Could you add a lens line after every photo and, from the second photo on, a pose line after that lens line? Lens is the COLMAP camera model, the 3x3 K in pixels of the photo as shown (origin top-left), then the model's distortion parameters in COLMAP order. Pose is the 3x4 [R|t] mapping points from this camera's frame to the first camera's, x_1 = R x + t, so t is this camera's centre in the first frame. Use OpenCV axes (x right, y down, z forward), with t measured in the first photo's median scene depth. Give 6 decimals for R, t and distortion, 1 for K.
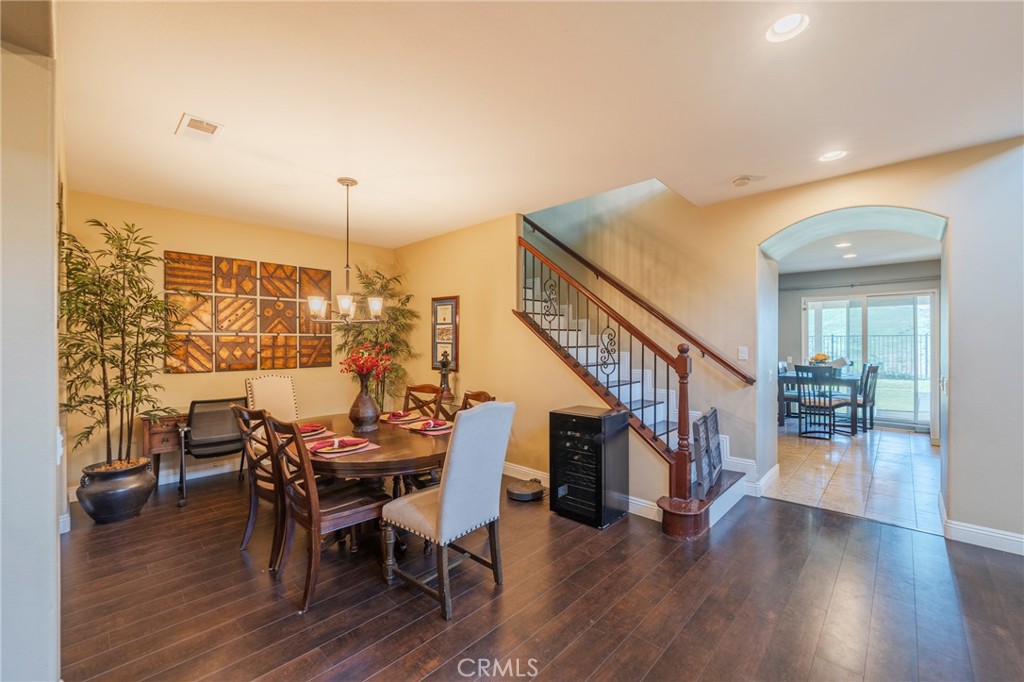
lens RADIAL K [[419.7, 0, 504.9], [0, 419.7, 342.5], [0, 0, 1]] dist [0.000445, 0.000076]
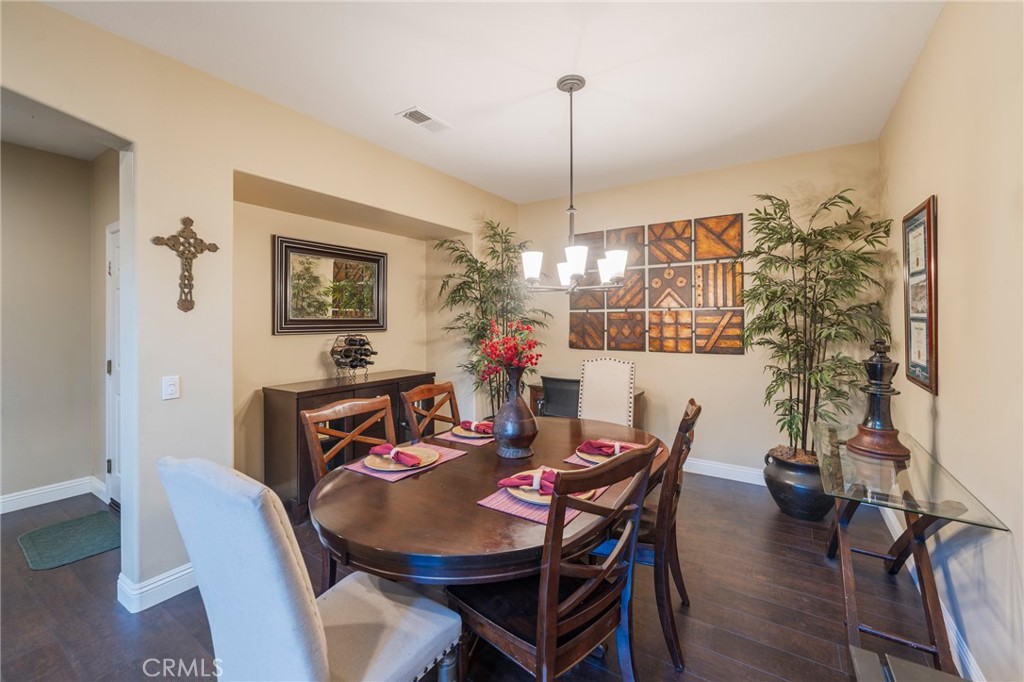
lens RADIAL K [[406.5, 0, 513.5], [0, 406.5, 317.1], [0, 0, 1]] dist [-0.000299, -0.000053]
pose [[0.179200, -0.001664, -0.983811, 0.180089], [0.002928, 0.999995, -0.001158, -0.004456], [0.983808, -0.002673, 0.179204, 0.578115]]
